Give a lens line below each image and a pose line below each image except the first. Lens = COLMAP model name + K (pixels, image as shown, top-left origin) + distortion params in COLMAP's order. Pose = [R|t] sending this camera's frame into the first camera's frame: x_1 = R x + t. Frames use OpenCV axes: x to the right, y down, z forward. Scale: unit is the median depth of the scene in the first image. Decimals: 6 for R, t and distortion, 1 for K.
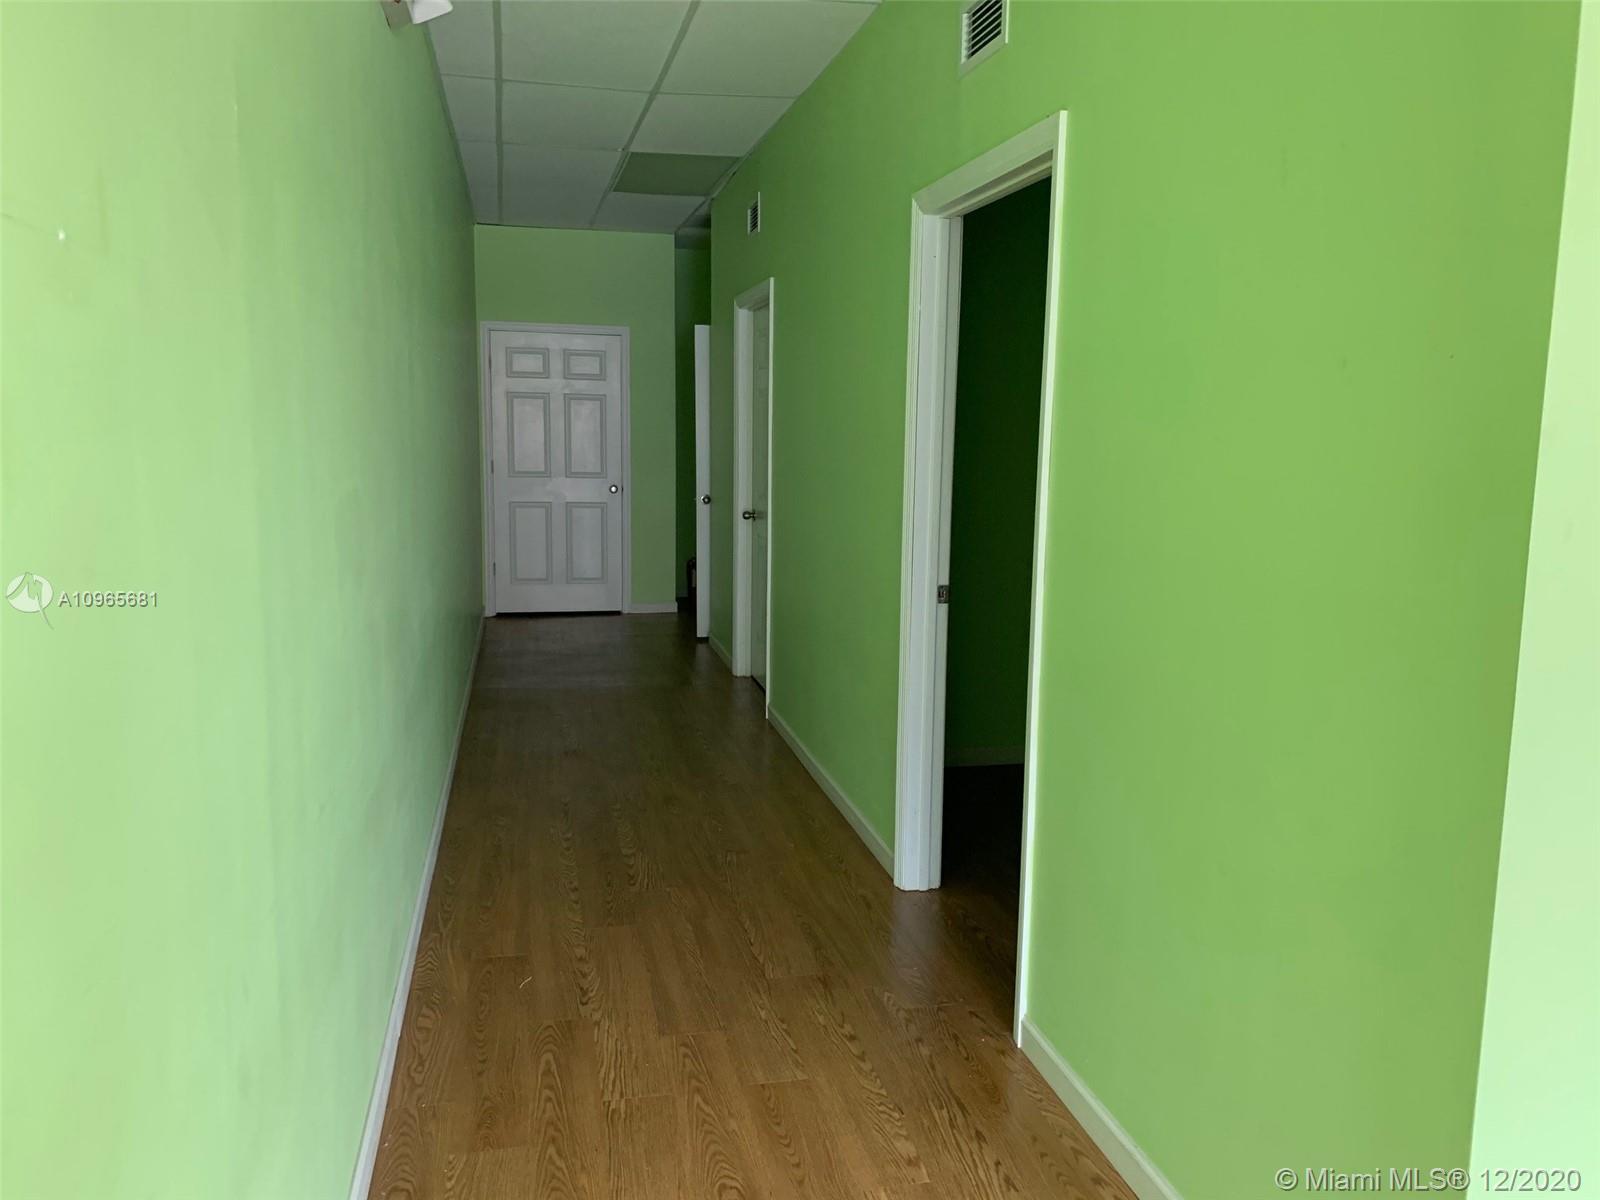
lens RADIAL K [[1220.7, 0, 800.0], [0, 1220.7, 600.0], [0, 0, 1]] dist [0.051159, -0.000789]
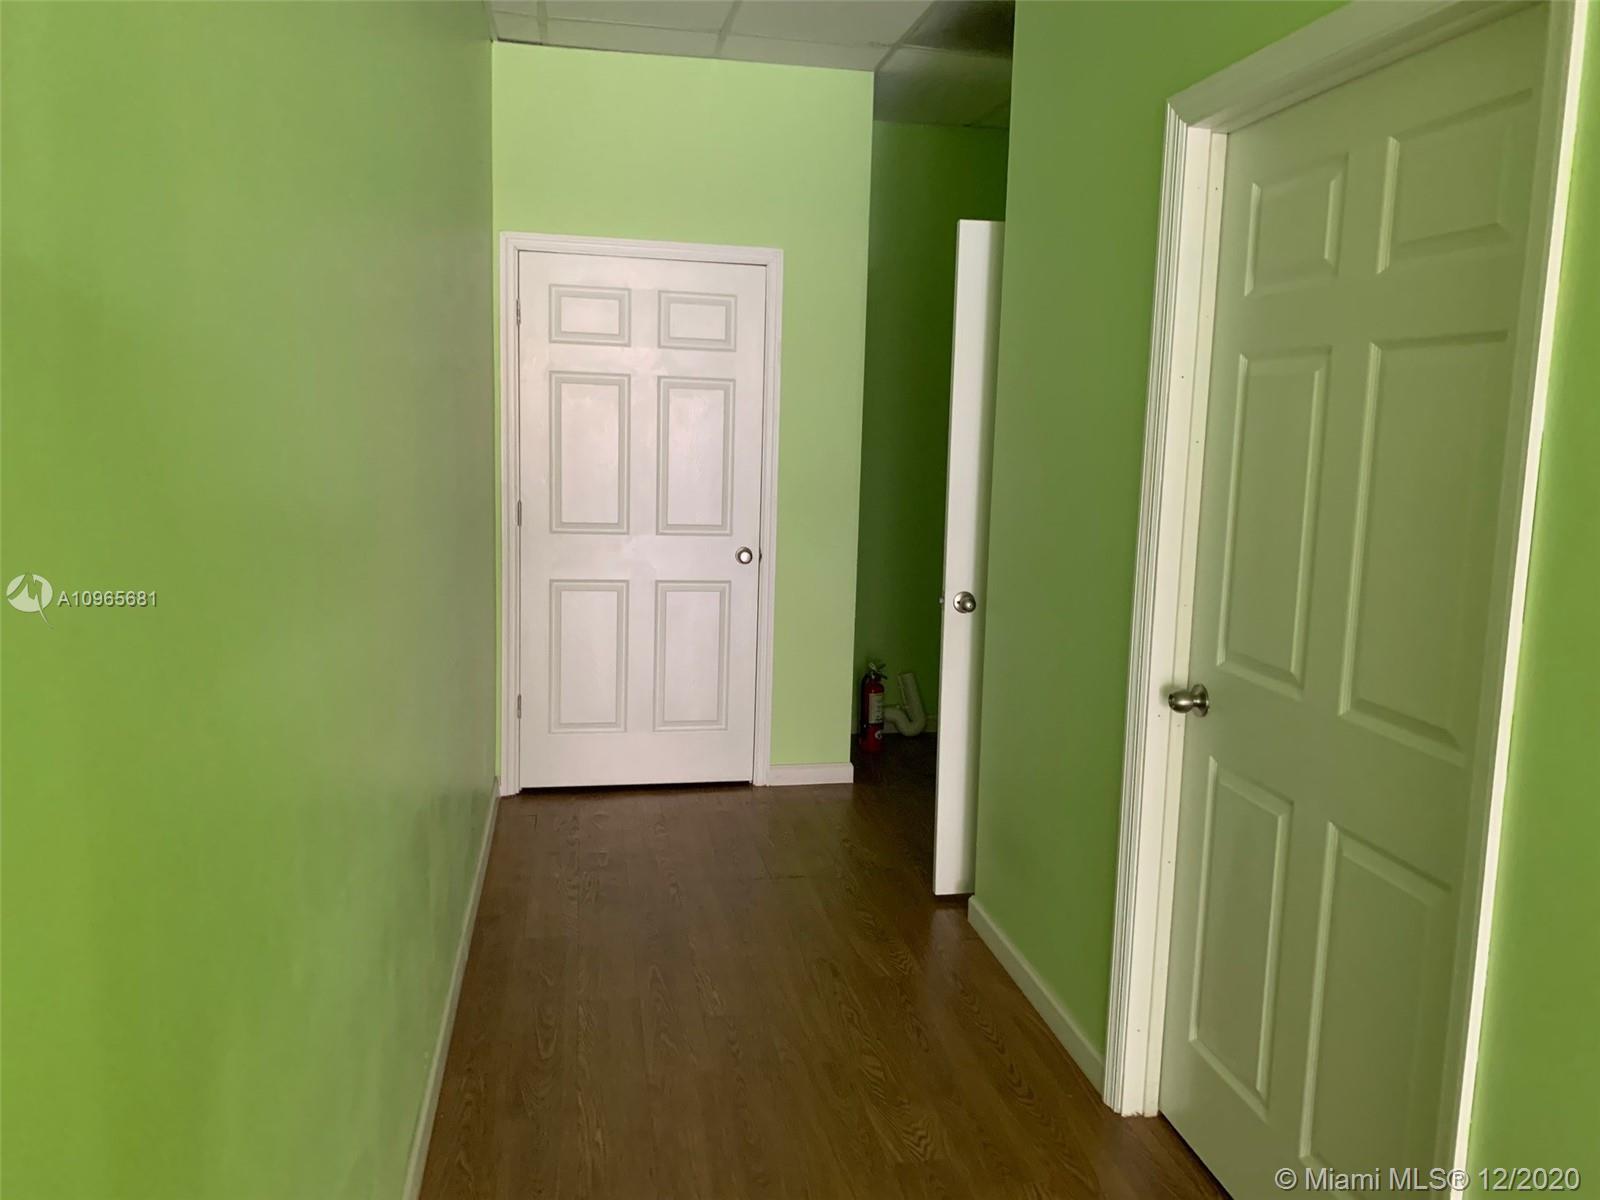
lens RADIAL K [[1218.0, 0, 800.0], [0, 1218.0, 600.0], [0, 0, 1]] dist [-0.000263, -0.001724]
pose [[0.998653, 0.019532, -0.048071, -0.104287], [-0.019721, 0.999800, -0.003470, -0.071612], [0.047994, 0.004413, 0.998838, 0.481130]]
